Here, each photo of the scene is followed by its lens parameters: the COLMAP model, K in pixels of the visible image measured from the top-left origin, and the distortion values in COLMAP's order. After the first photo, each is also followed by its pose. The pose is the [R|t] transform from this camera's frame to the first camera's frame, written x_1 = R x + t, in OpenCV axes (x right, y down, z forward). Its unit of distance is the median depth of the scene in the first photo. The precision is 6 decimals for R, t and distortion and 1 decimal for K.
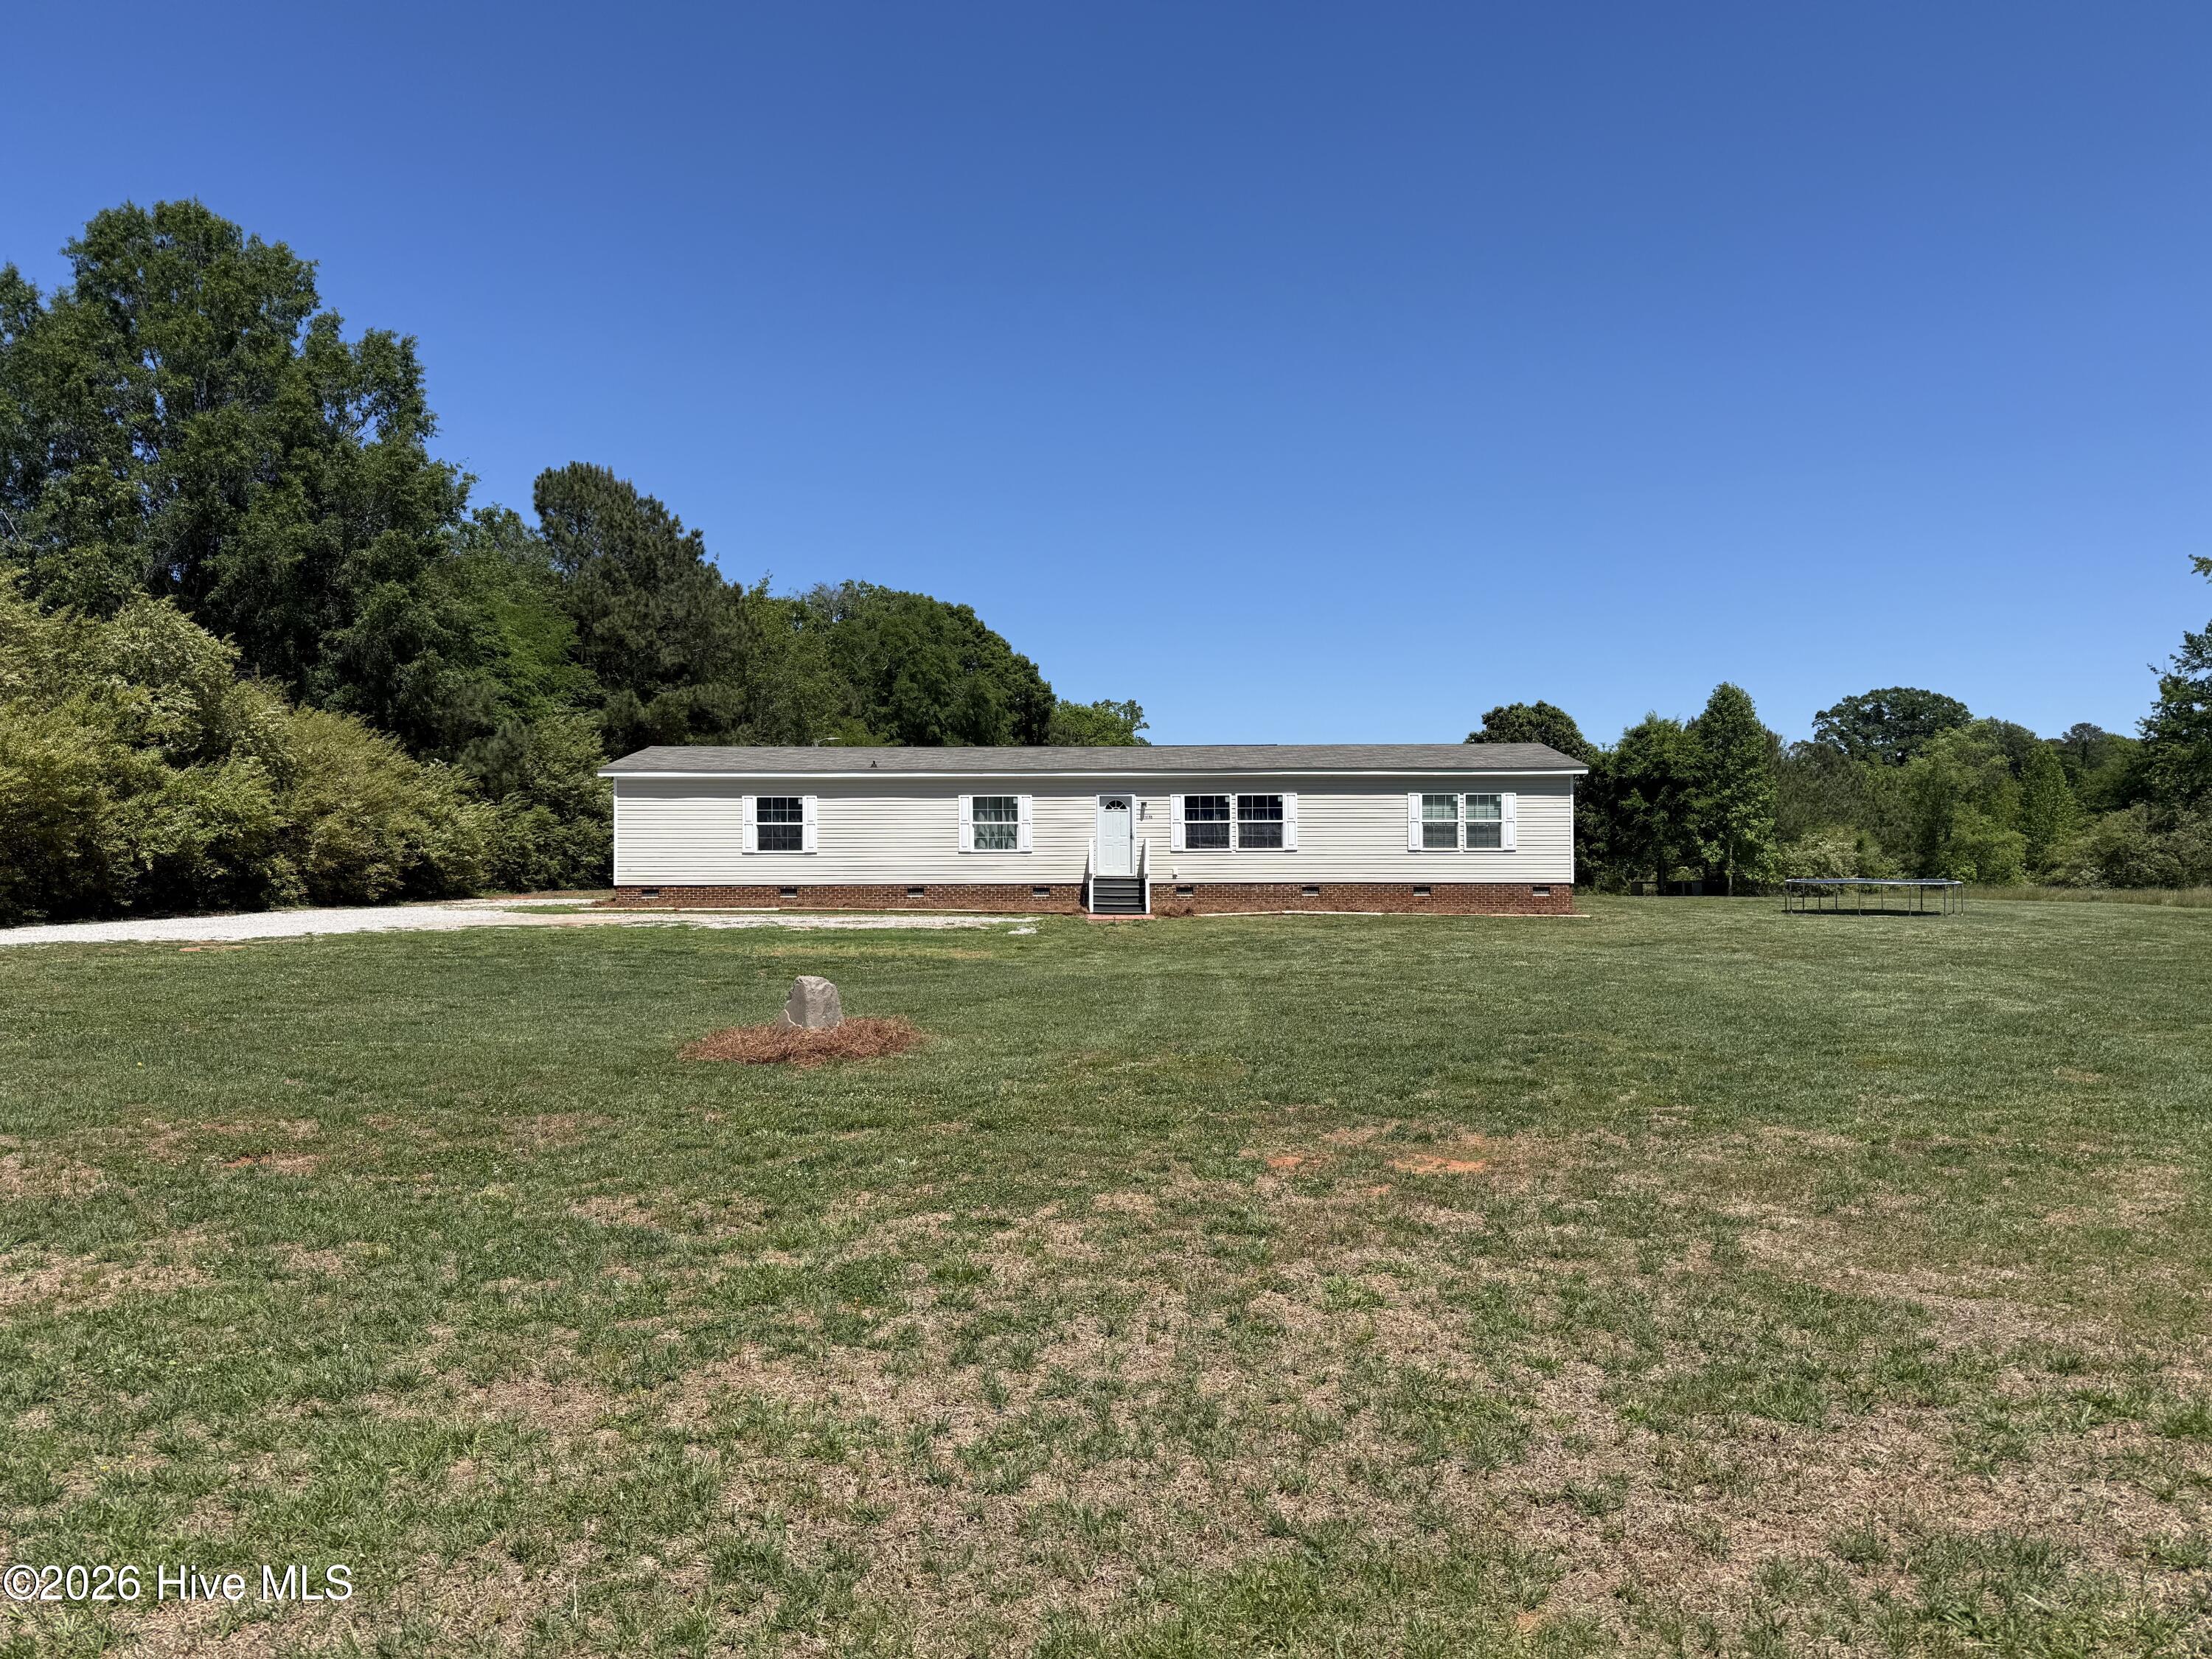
lens RADIAL K [[1588.6, 0, 1106.2], [0, 1588.6, 832.5], [0, 0, 1]] dist [0.008246, -0.007633]
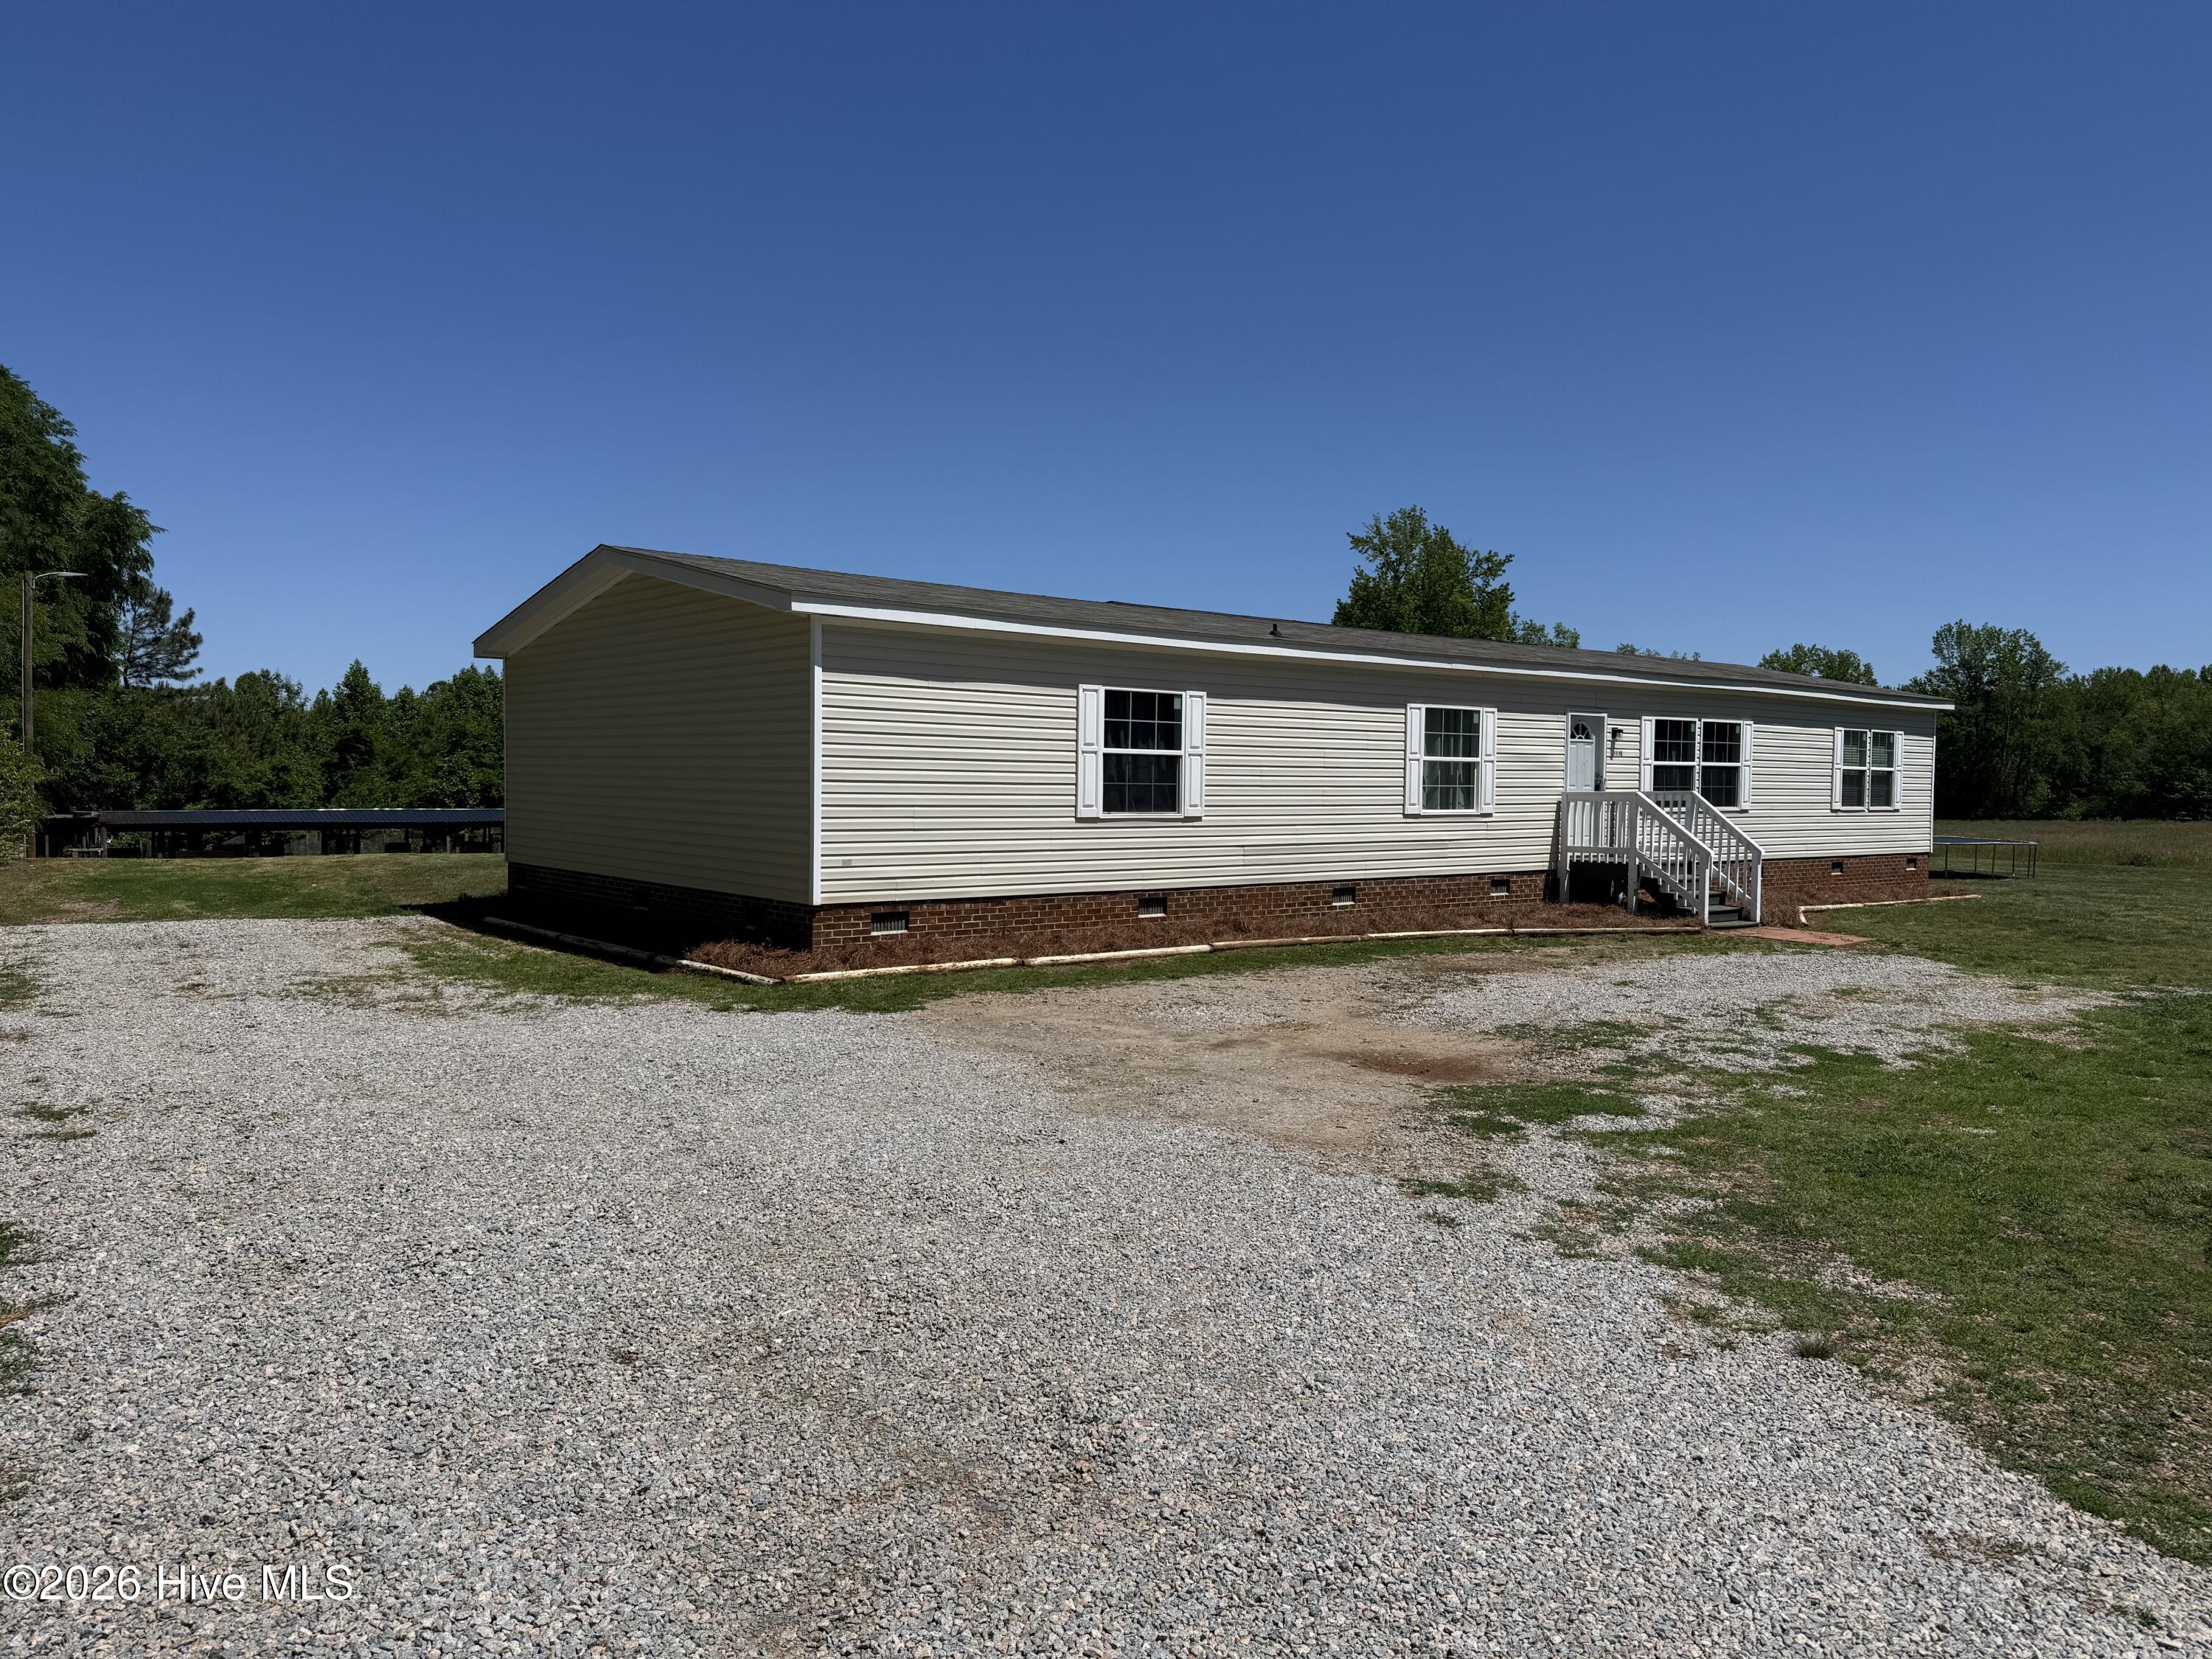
lens RADIAL K [[1588.6, 0, 1104.0], [0, 1588.6, 830.4], [0, 0, 1]] dist [0.008246, -0.007633]
pose [[0.777539, -0.009535, 0.628762, -0.490231], [-0.020656, 0.998958, 0.040692, -0.001339], [-0.628495, -0.044627, 0.776532, 0.663135]]
